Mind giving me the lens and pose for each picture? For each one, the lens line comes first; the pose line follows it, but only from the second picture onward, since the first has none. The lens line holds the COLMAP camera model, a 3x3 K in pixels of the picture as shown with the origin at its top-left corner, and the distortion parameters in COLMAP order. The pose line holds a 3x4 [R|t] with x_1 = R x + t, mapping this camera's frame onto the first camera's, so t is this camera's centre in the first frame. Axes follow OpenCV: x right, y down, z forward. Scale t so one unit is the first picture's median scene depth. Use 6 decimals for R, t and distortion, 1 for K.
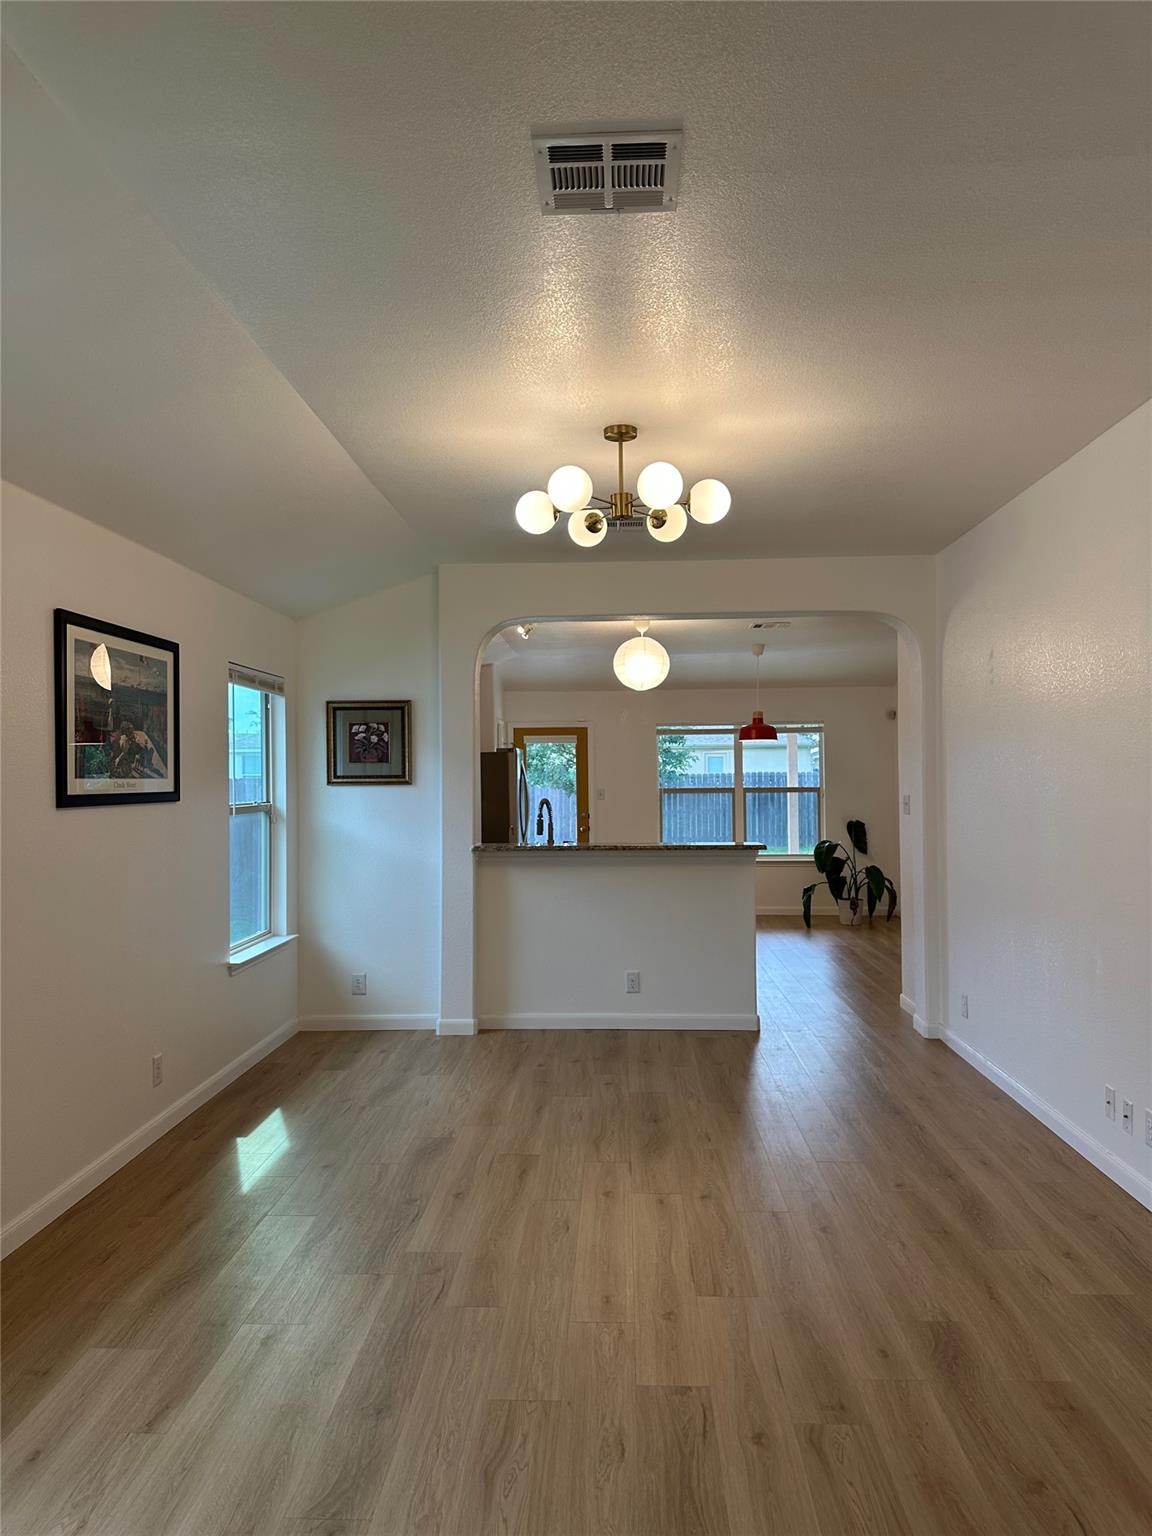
lens RADIAL K [[1071.7, 0, 574.9], [0, 1071.7, 775.5], [0, 0, 1]] dist [0.133736, -0.187668]
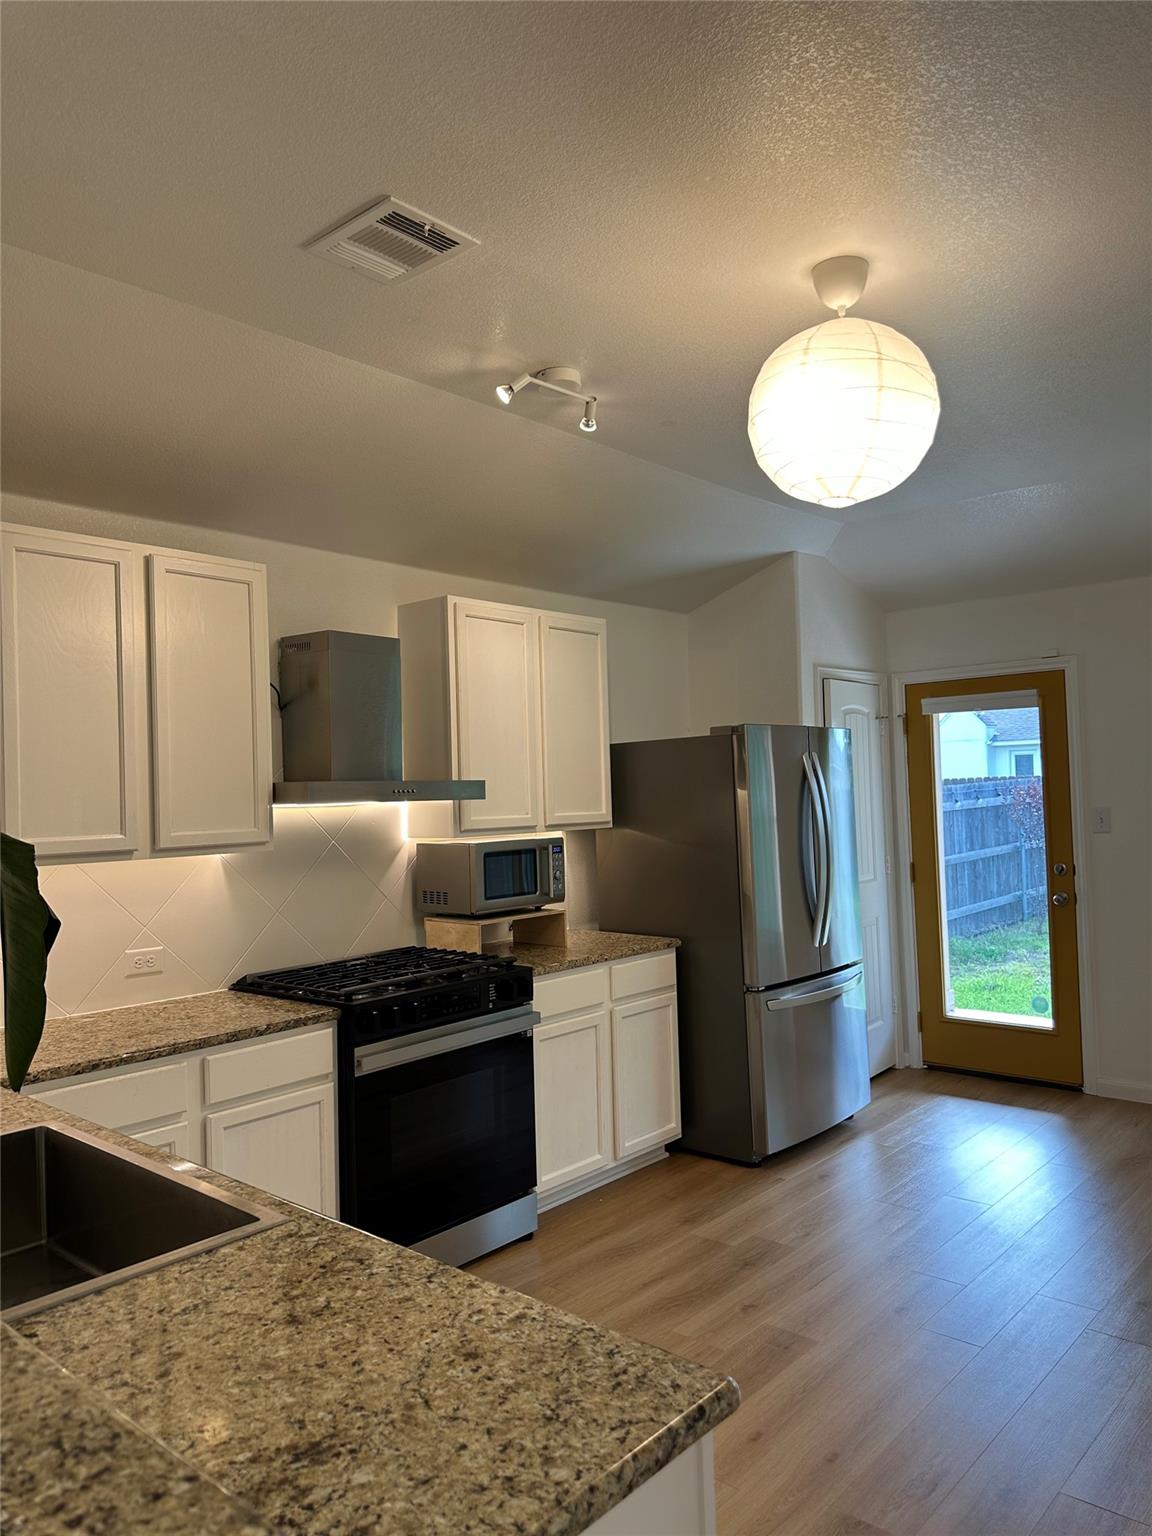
lens RADIAL K [[1065.1, 0, 560.3], [0, 1065.1, 767.4], [0, 0, 1]] dist [0.095951, -0.182296]
pose [[0.761141, -0.030590, -0.647865, 0.264017], [0.026326, 0.999521, -0.016265, -0.004849], [0.648052, -0.004675, 0.761582, 0.987109]]
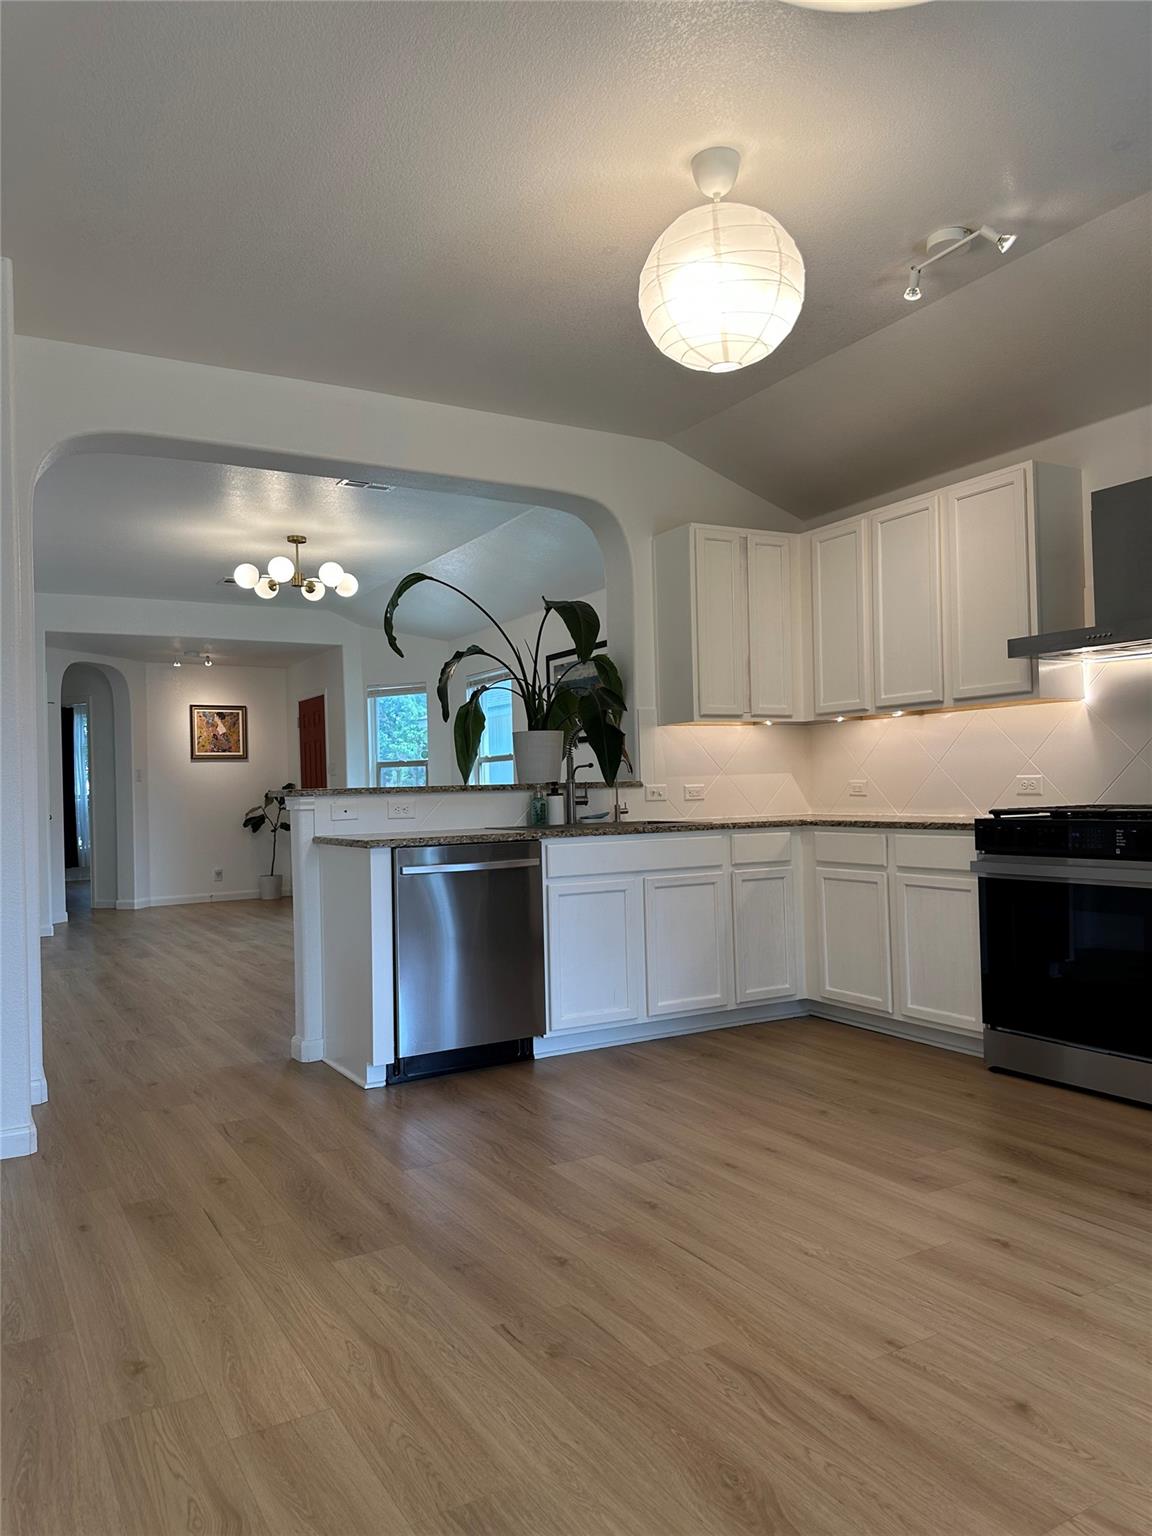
lens RADIAL K [[1071.7, 0, 574.9], [0, 1071.7, 775.5], [0, 0, 1]] dist [0.133736, -0.187668]
pose [[-0.841118, 0.025870, -0.540233, 0.399117], [0.037919, 0.999218, -0.011189, 0.069883], [0.539521, -0.029897, -0.841441, 1.726993]]
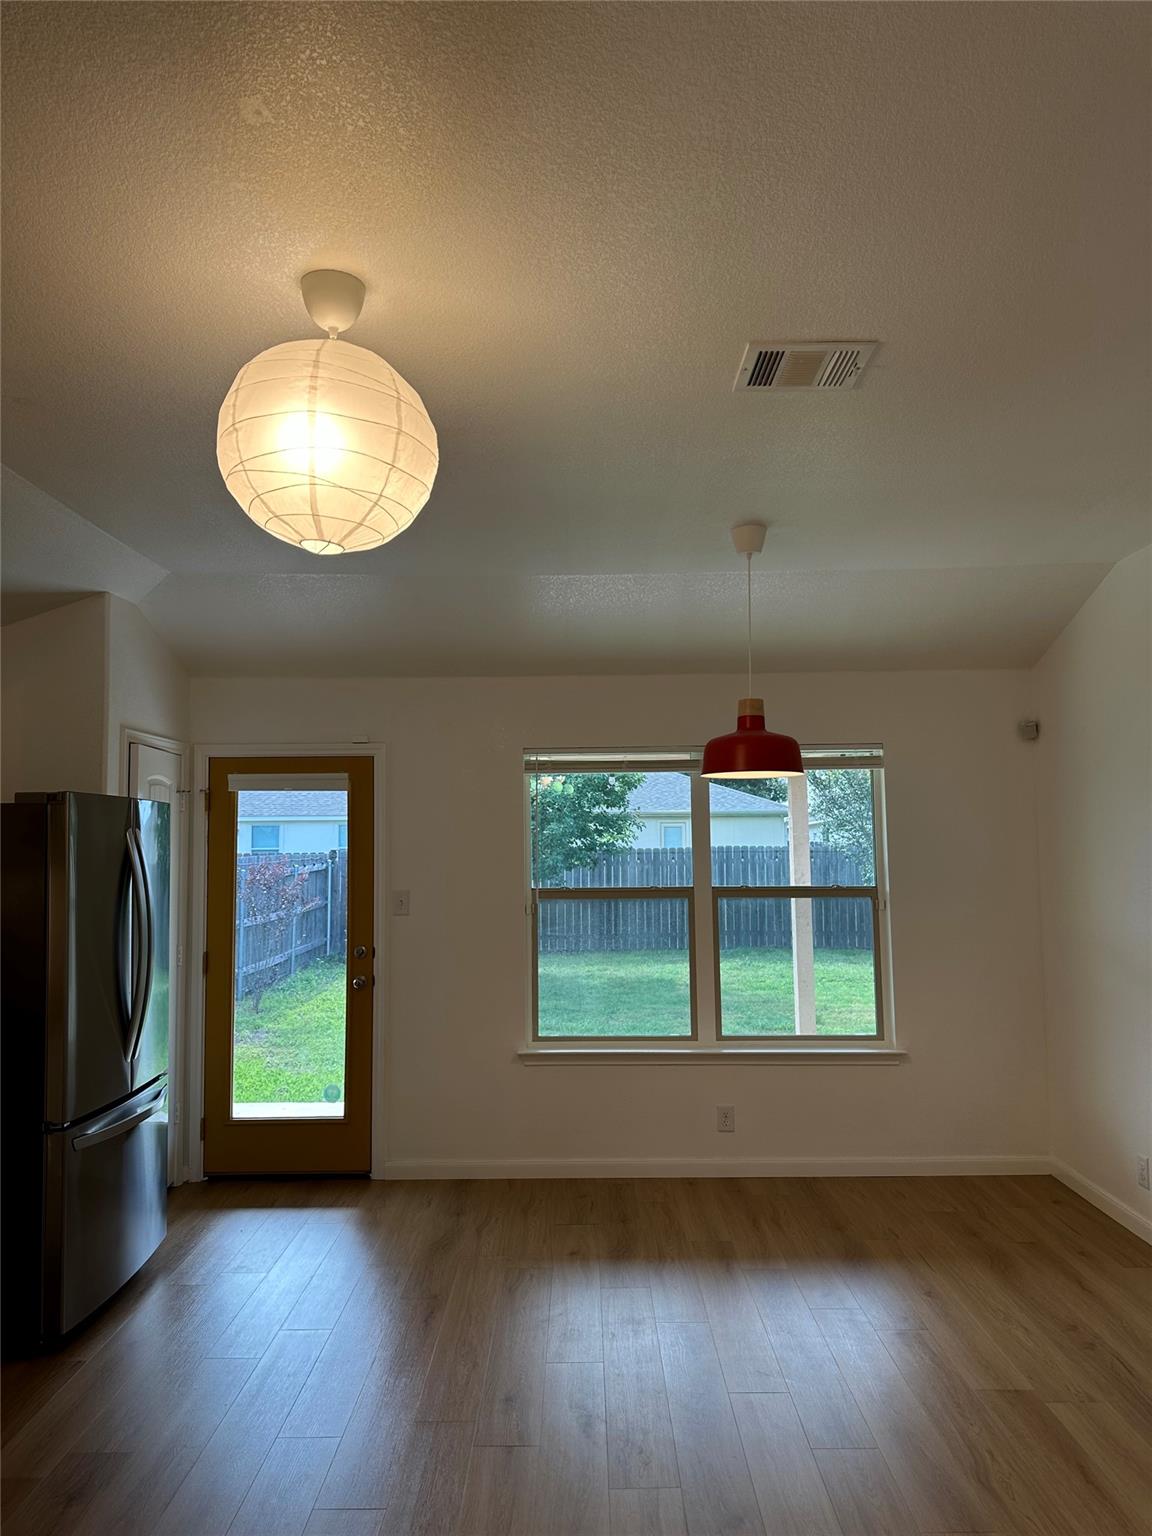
lens RADIAL K [[1071.7, 0, 574.9], [0, 1071.7, 775.5], [0, 0, 1]] dist [0.133736, -0.187668]
pose [[0.999387, 0.002154, 0.034952, 0.153663], [0.000157, 0.997820, -0.065992, -0.011755], [-0.035018, 0.065957, 0.997208, 1.014346]]
